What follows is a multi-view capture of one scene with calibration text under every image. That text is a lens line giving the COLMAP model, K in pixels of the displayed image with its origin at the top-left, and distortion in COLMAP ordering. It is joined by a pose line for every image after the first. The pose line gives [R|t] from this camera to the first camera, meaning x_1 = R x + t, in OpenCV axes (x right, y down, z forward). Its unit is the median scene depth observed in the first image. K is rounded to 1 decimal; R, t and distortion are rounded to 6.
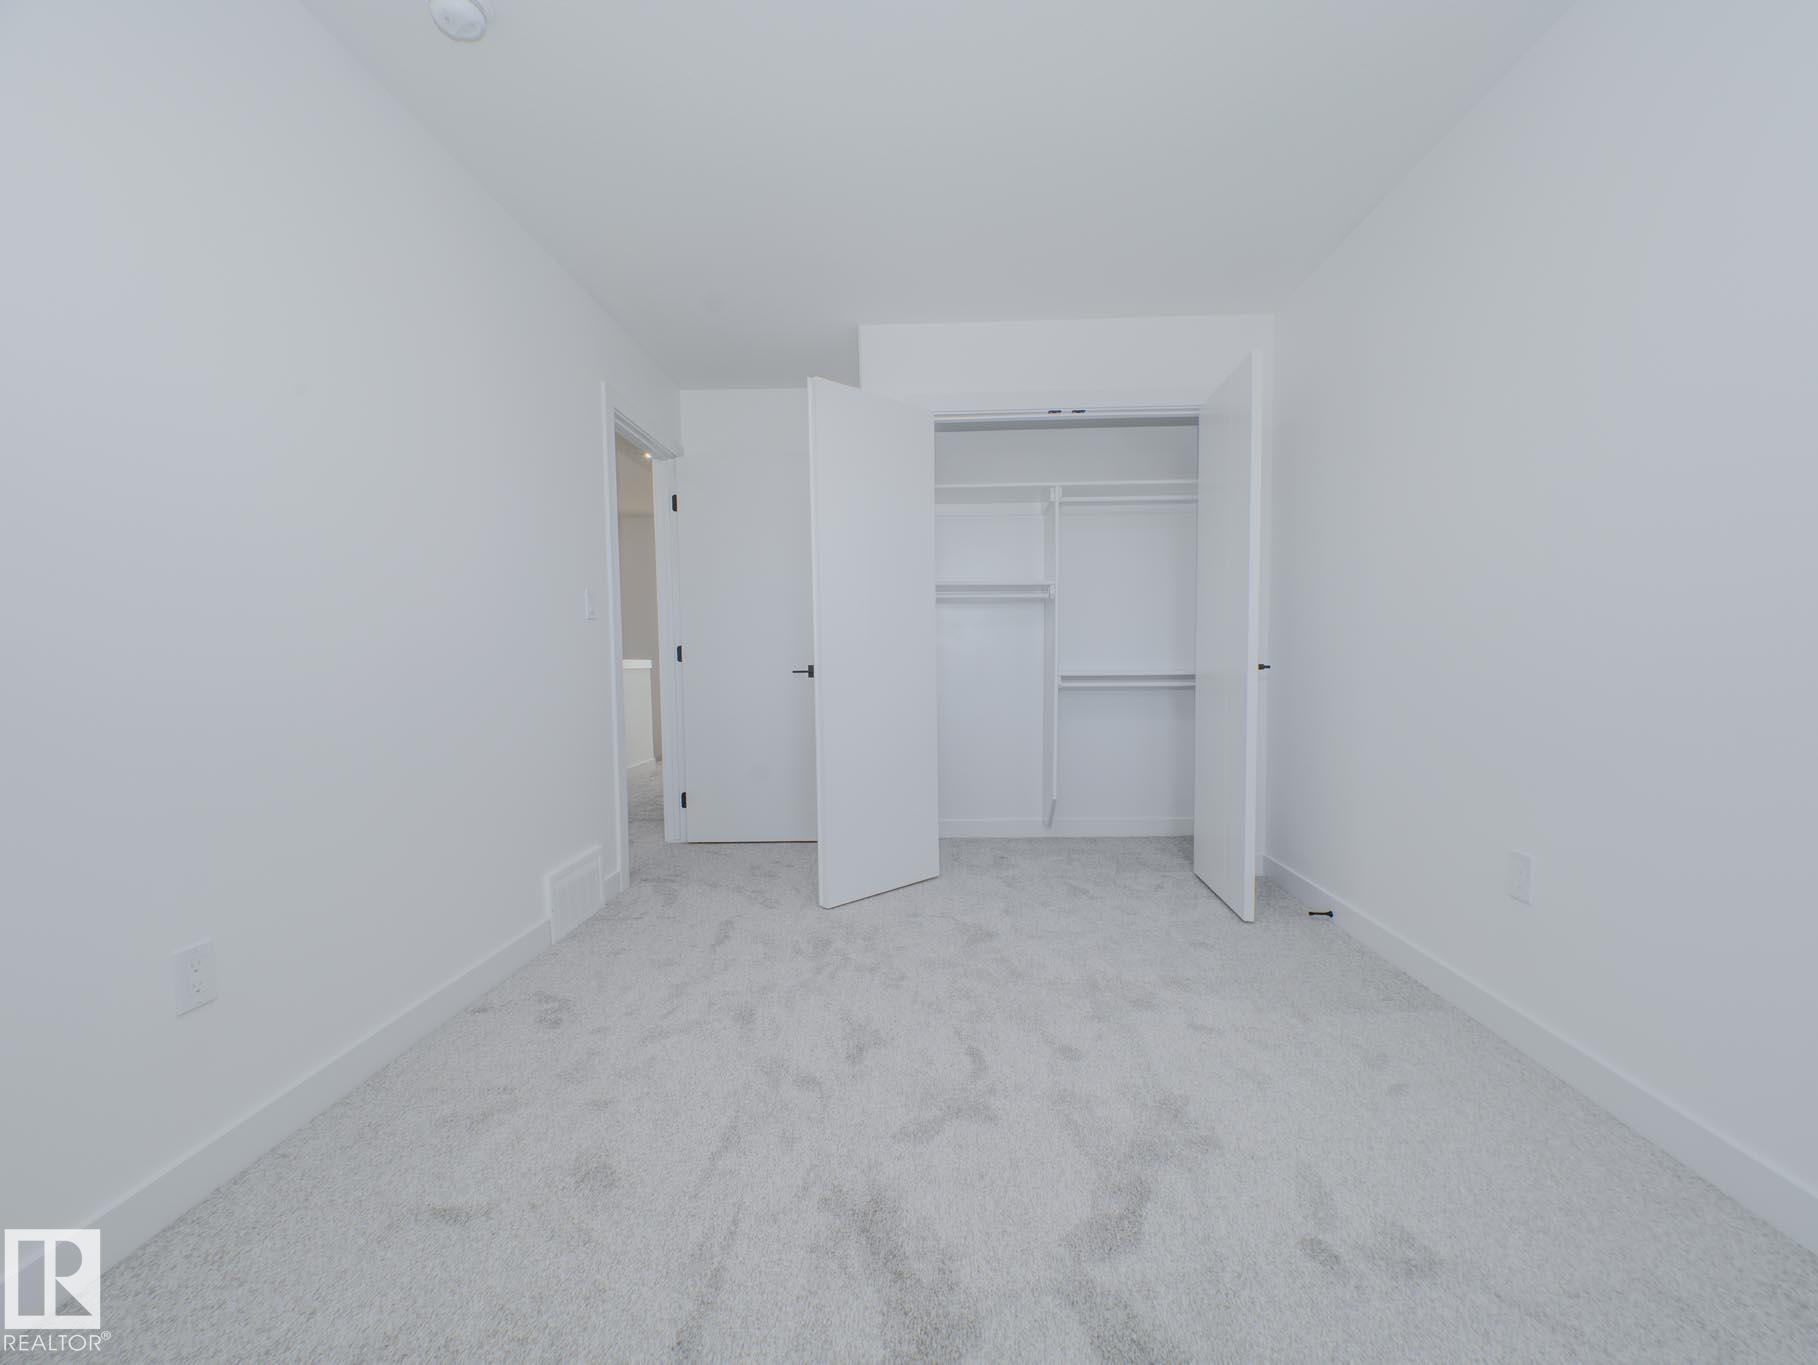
lens RADIAL K [[766.1, 0, 905.6], [0, 766.1, 672.7], [0, 0, 1]] dist [-0.013884, -0.001469]
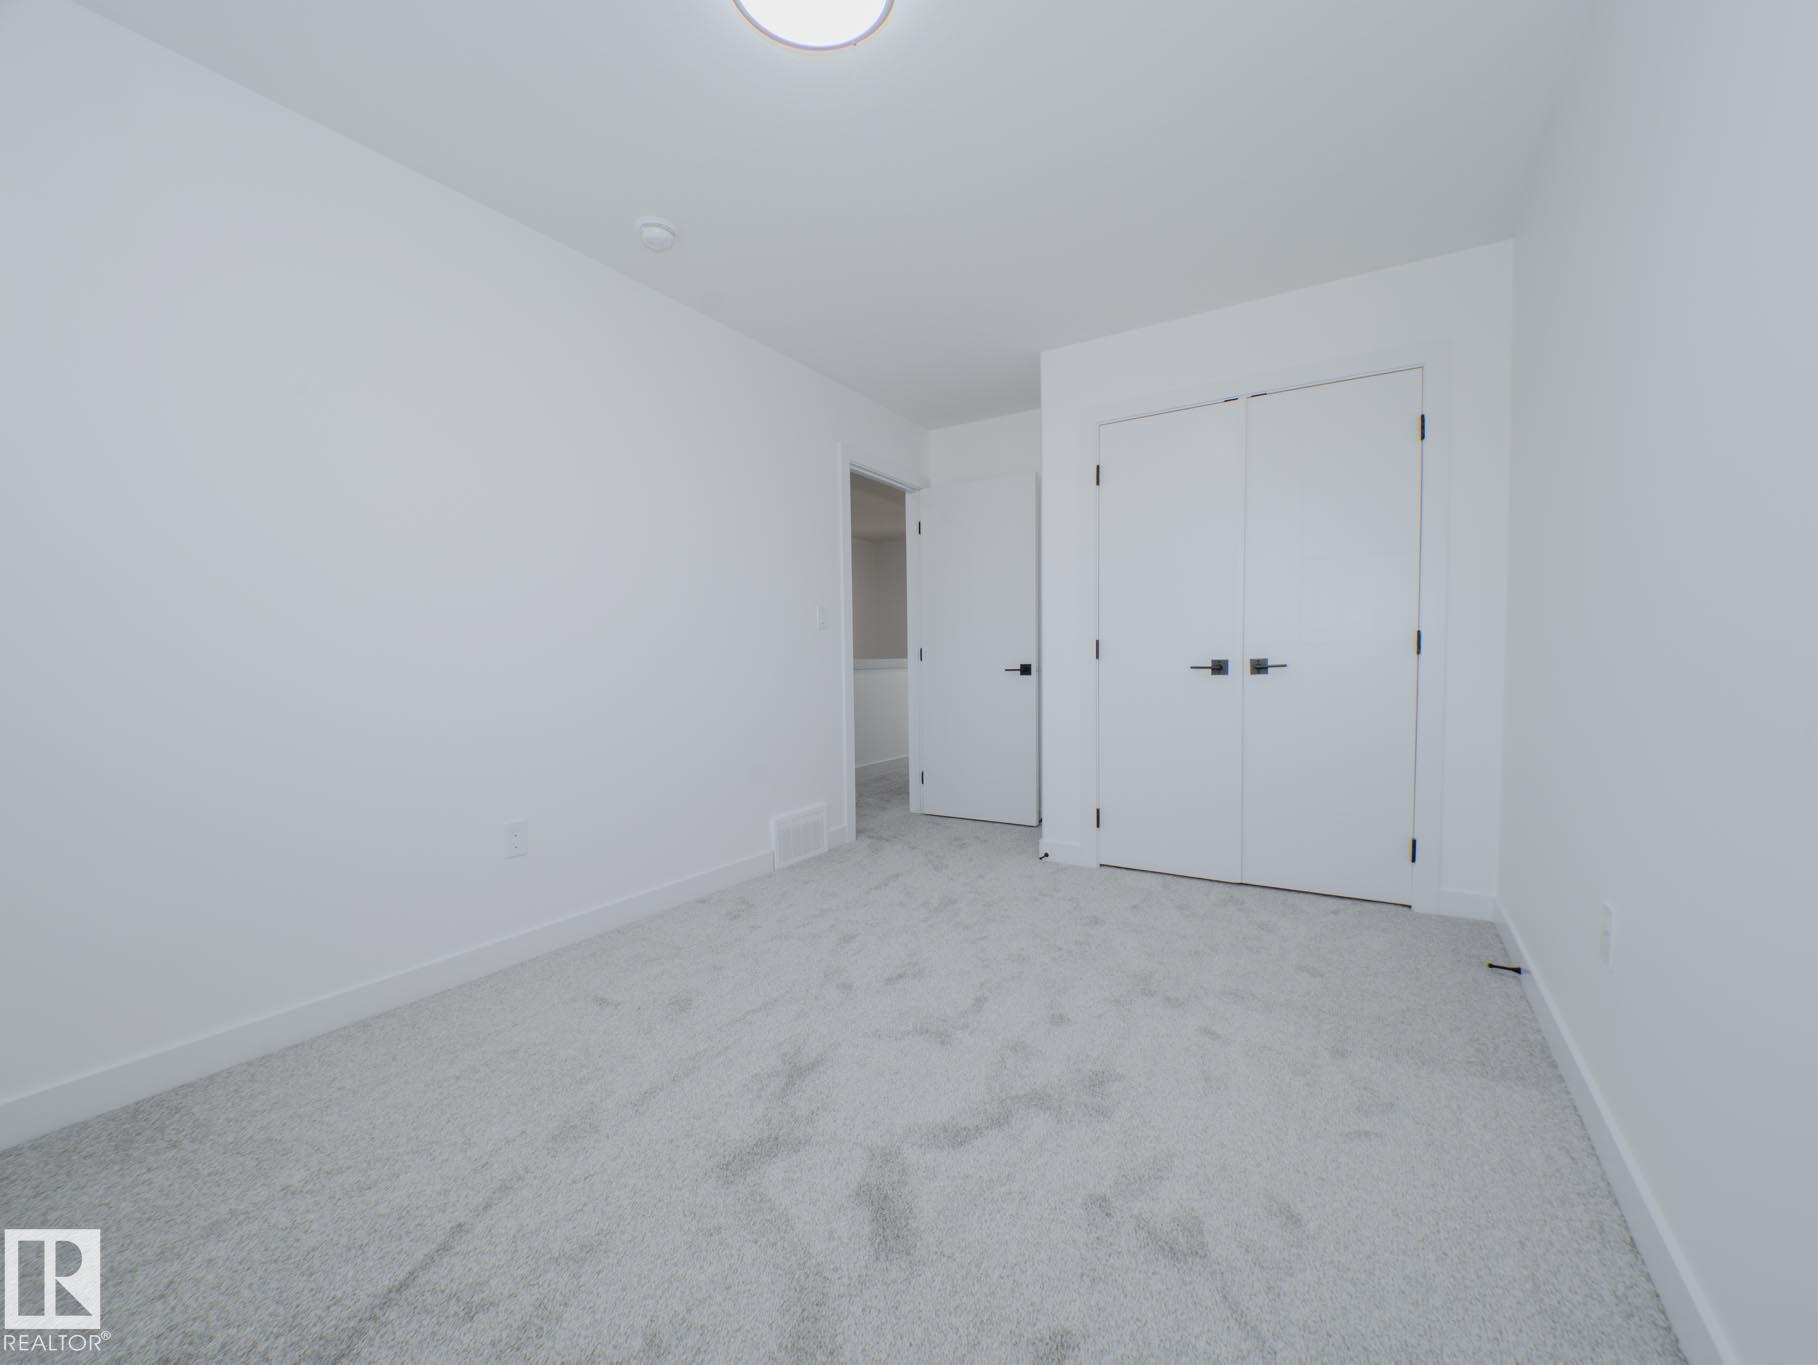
lens RADIAL K [[766.1, 0, 924.5], [0, 766.1, 673.3], [0, 0, 1]] dist [-0.013884, -0.001469]
pose [[0.865770, 0.015294, -0.500208, 0.566885], [-0.013583, 0.999883, 0.007061, -0.007947], [0.500257, 0.000681, 0.865876, -0.053475]]
